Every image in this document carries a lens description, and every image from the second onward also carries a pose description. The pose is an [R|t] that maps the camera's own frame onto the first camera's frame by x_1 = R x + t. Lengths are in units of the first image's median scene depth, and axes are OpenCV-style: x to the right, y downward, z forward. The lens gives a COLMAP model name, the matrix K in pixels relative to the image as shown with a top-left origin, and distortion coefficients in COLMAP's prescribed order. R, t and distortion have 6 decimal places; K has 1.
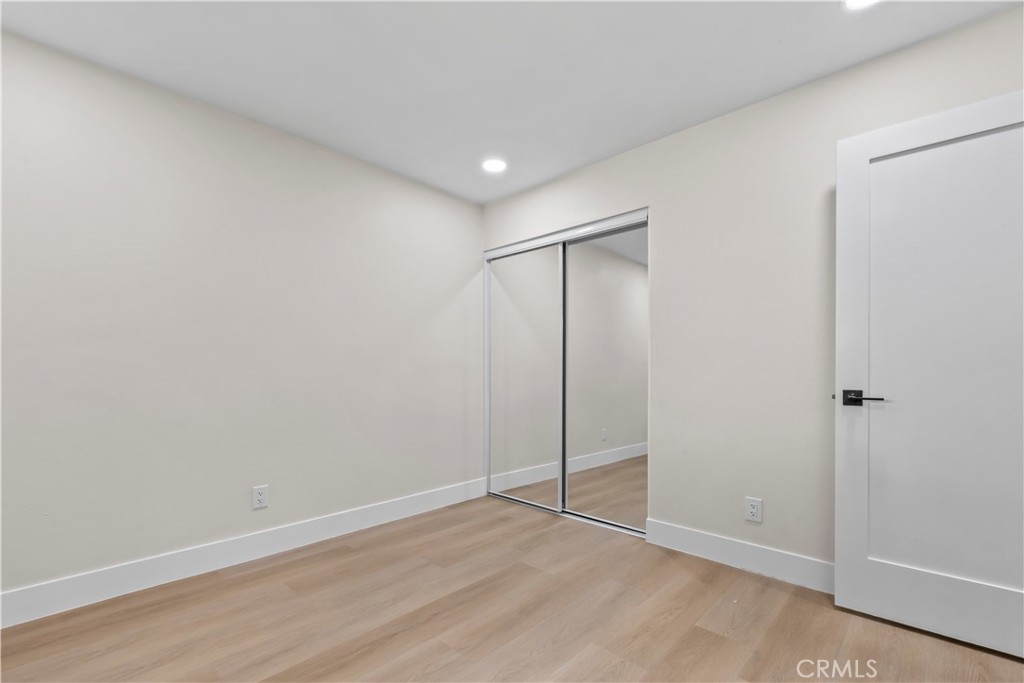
lens RADIAL K [[444.3, 0, 510.8], [0, 444.3, 371.7], [0, 0, 1]] dist [-0.000501, -0.000007]
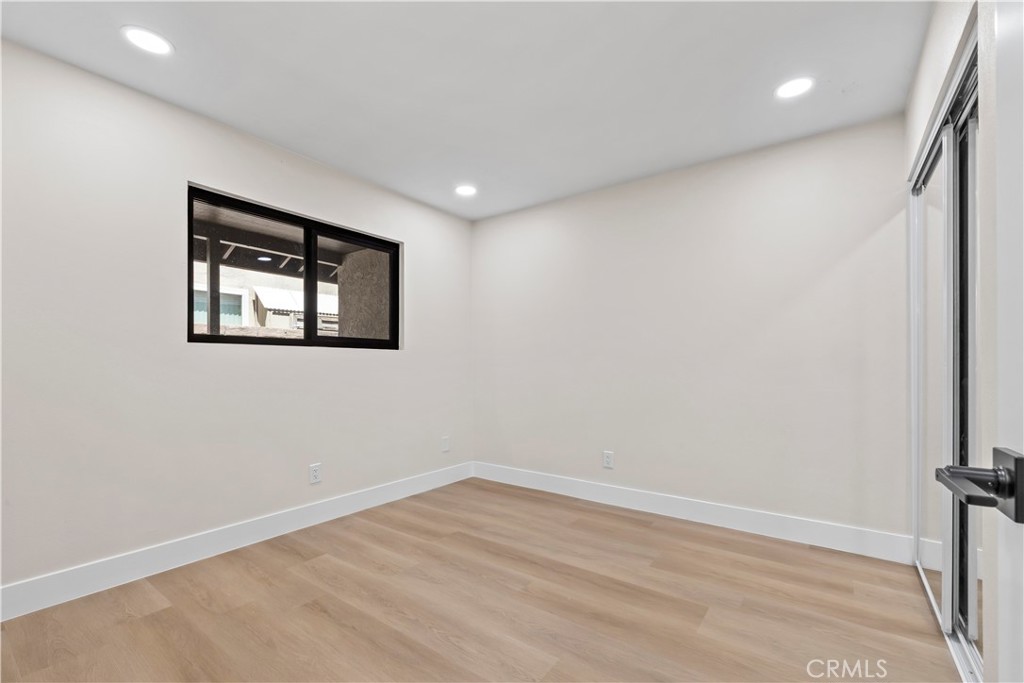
lens RADIAL K [[438.8, 0, 504.4], [0, 438.8, 364.7], [0, 0, 1]] dist [-0.000570, 0.000126]
pose [[0.117984, -0.002717, -0.993012, 0.742557], [-0.002481, 0.999992, -0.003031, -0.003426], [0.993012, 0.002822, 0.117976, 0.531122]]
